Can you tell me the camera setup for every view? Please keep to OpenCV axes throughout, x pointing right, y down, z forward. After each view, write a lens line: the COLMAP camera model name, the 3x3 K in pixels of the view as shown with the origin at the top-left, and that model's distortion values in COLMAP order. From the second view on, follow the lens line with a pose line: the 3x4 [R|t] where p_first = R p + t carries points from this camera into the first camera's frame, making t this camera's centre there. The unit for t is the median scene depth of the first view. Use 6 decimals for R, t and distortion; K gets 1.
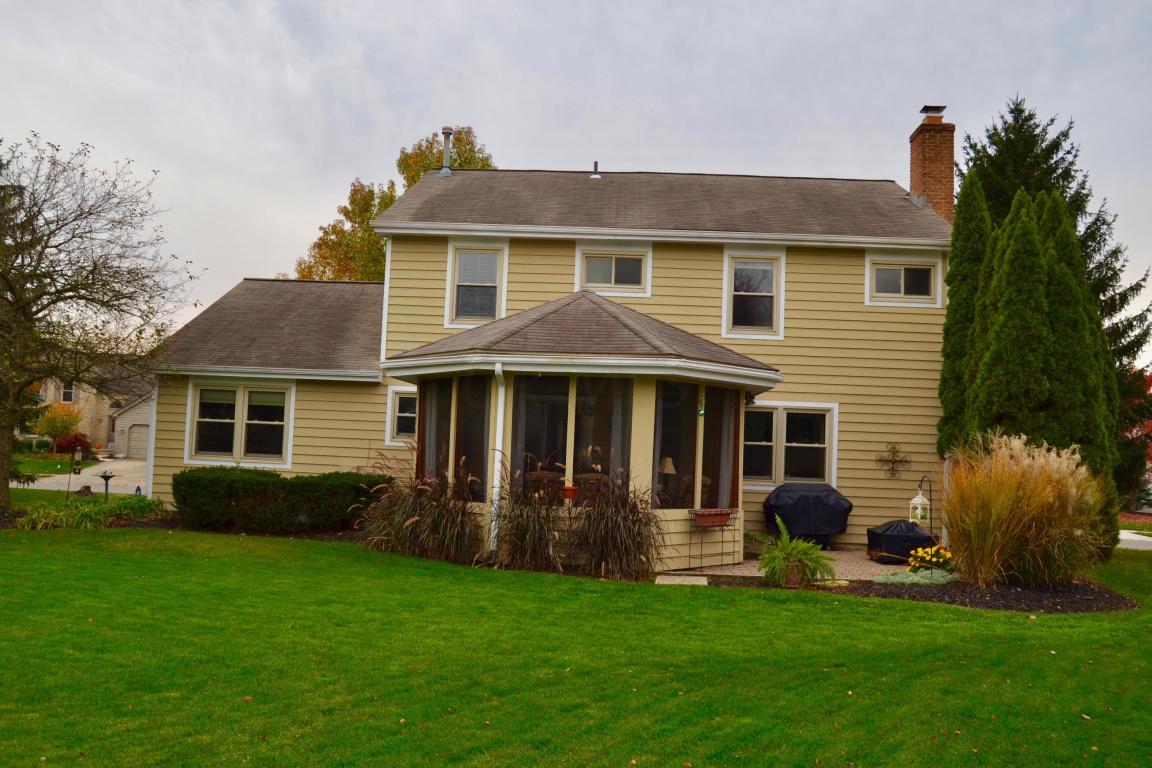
lens RADIAL K [[1065.2, 0, 577.8], [0, 1065.2, 382.9], [0, 0, 1]] dist [-0.062555, 0.000000]
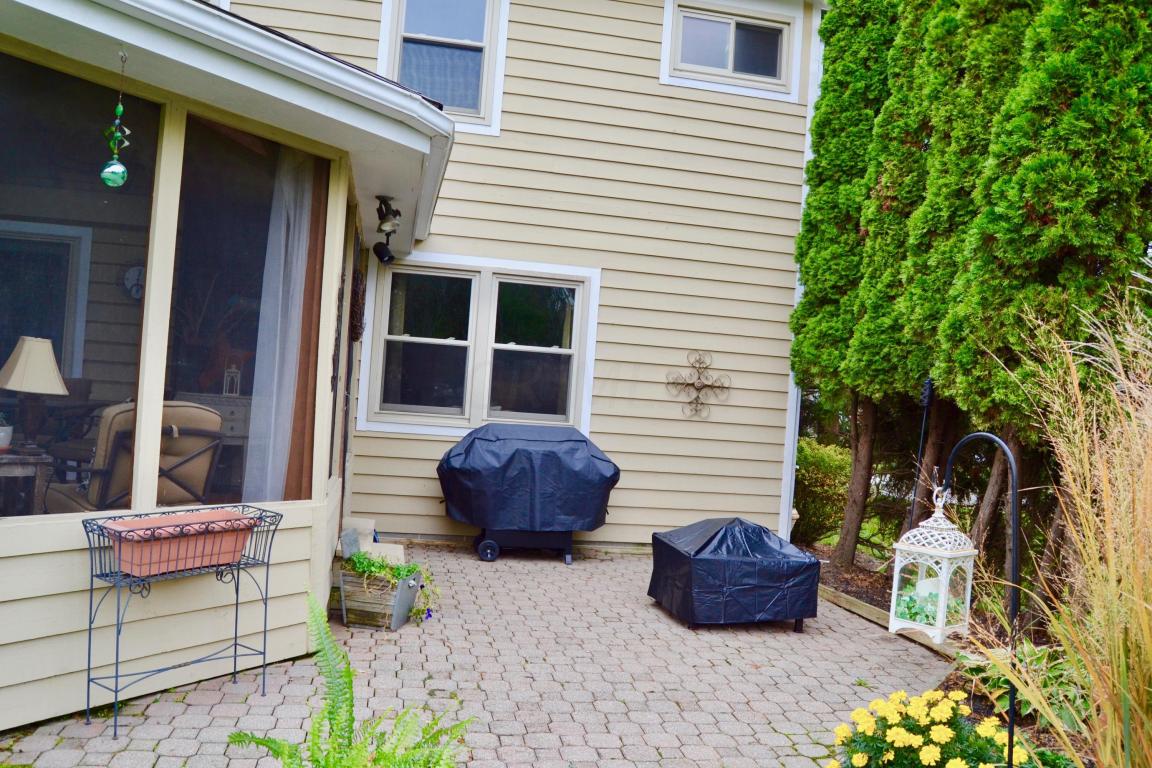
lens RADIAL K [[917.3, 0, 575.8], [0, 917.3, 384.5], [0, 0, 1]] dist [-0.086879, 0.030181]
pose [[0.975665, 0.032025, 0.216916, 0.144311], [-0.046704, 0.996927, 0.062886, 0.048581], [-0.214236, -0.071486, 0.974163, 0.586638]]
